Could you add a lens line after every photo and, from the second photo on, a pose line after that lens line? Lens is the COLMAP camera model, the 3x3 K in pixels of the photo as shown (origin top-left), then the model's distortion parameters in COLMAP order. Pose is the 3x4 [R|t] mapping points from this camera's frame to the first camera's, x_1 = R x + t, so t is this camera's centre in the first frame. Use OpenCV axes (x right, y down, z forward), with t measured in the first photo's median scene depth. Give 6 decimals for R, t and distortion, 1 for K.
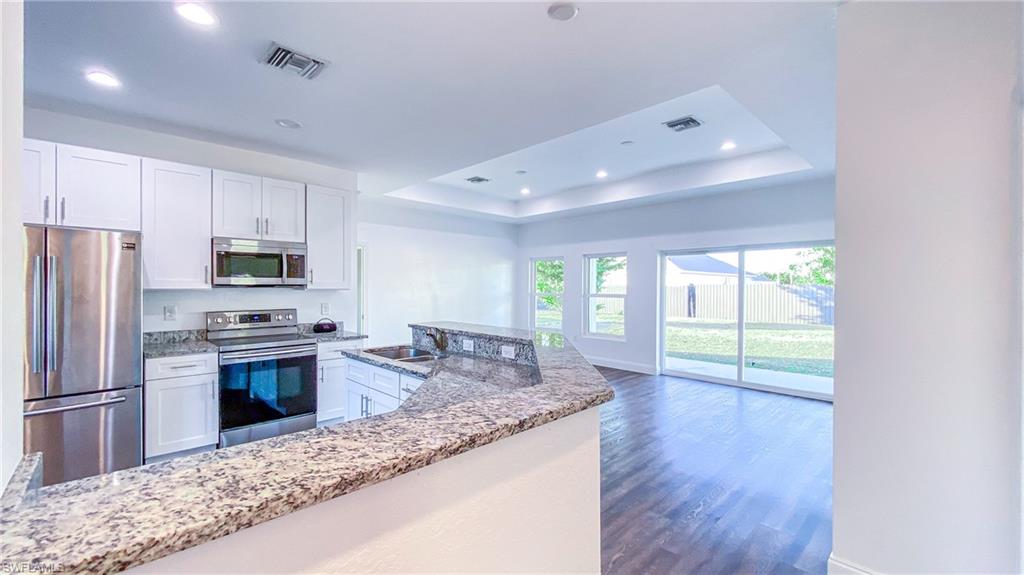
lens RADIAL K [[418.8, 0, 513.1], [0, 418.8, 289.6], [0, 0, 1]] dist [0.003521, 0.000129]
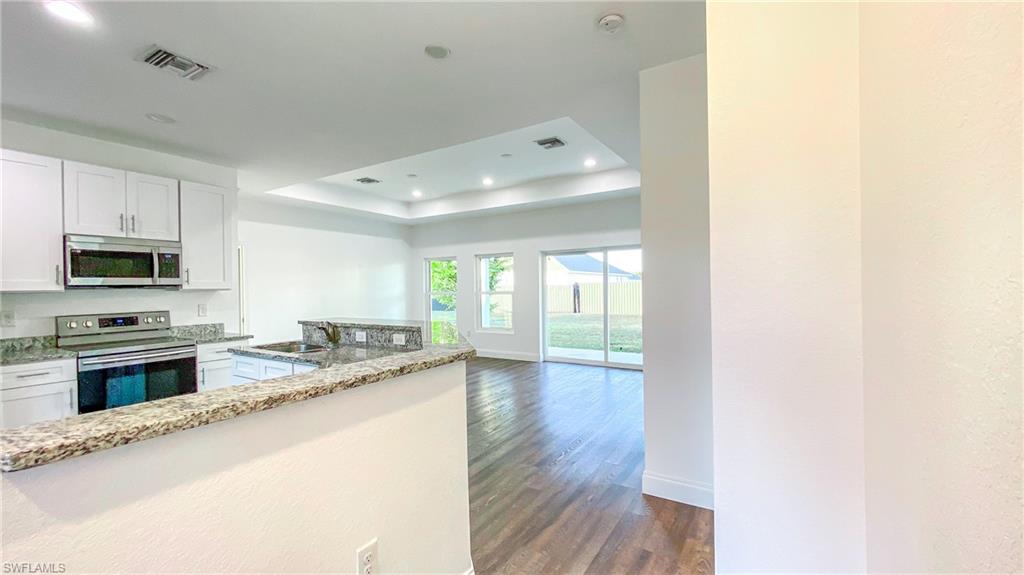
lens RADIAL K [[416.7, 0, 512.0], [0, 416.7, 287.5], [0, 0, 1]] dist [0.000665, 0.000168]
pose [[0.970854, -0.019278, 0.238896, 0.014369], [0.021348, 0.999754, -0.006077, 0.018455], [-0.238720, 0.011000, 0.971026, -0.121097]]
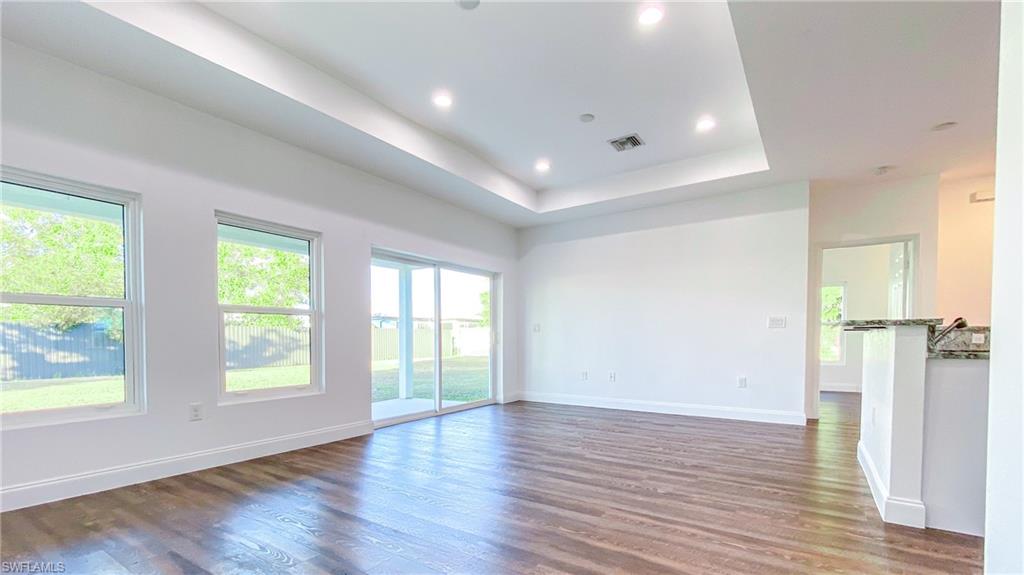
lens RADIAL K [[449.6, 0, 506.0], [0, 449.6, 339.0], [0, 0, 1]] dist [0.003889, 0.000201]
pose [[-0.205680, -0.000959, 0.978619, -0.744030], [0.008941, 0.999956, 0.002859, 0.102646], [-0.978578, 0.009338, -0.205663, 1.739385]]
